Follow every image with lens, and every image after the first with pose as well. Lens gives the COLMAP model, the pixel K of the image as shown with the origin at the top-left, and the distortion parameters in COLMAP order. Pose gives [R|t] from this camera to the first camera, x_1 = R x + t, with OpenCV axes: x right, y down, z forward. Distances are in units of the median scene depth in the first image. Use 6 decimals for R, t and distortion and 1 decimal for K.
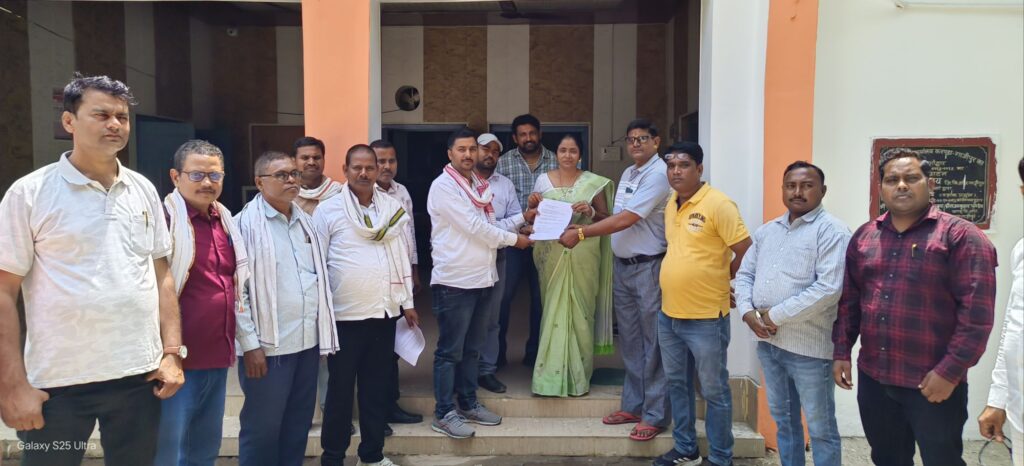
lens RADIAL K [[751.0, 0, 503.8], [0, 751.0, 233.1], [0, 0, 1]] dist [-0.062987, 0.215762]
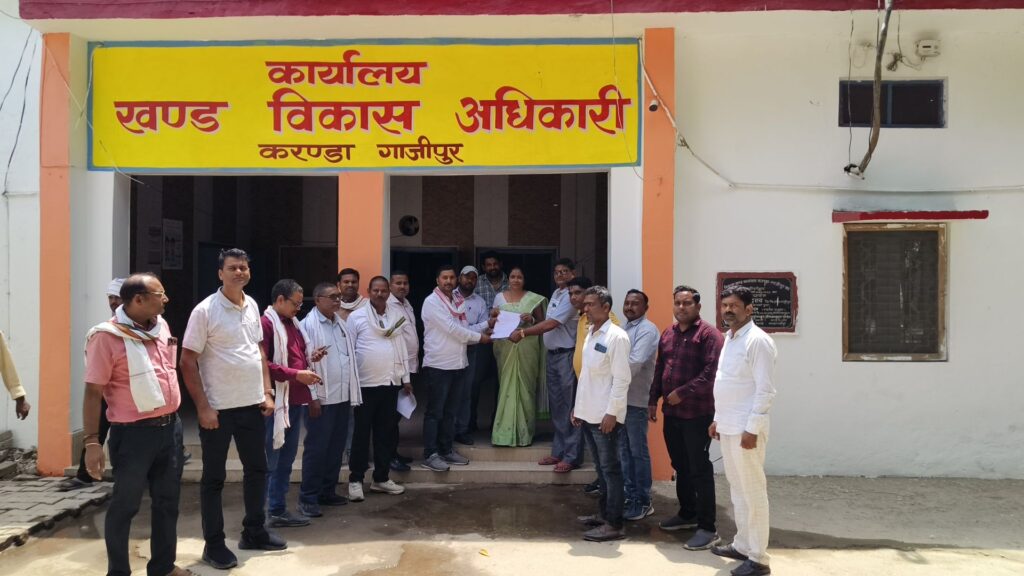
lens RADIAL K [[772.6, 0, 496.0], [0, 772.6, 285.7], [0, 0, 1]] dist [0.084031, -0.080688]
pose [[0.999950, 0.005487, -0.008334, 0.062354], [-0.006056, 0.997540, -0.069843, 0.013290], [0.007930, 0.069890, 0.997523, -0.552678]]
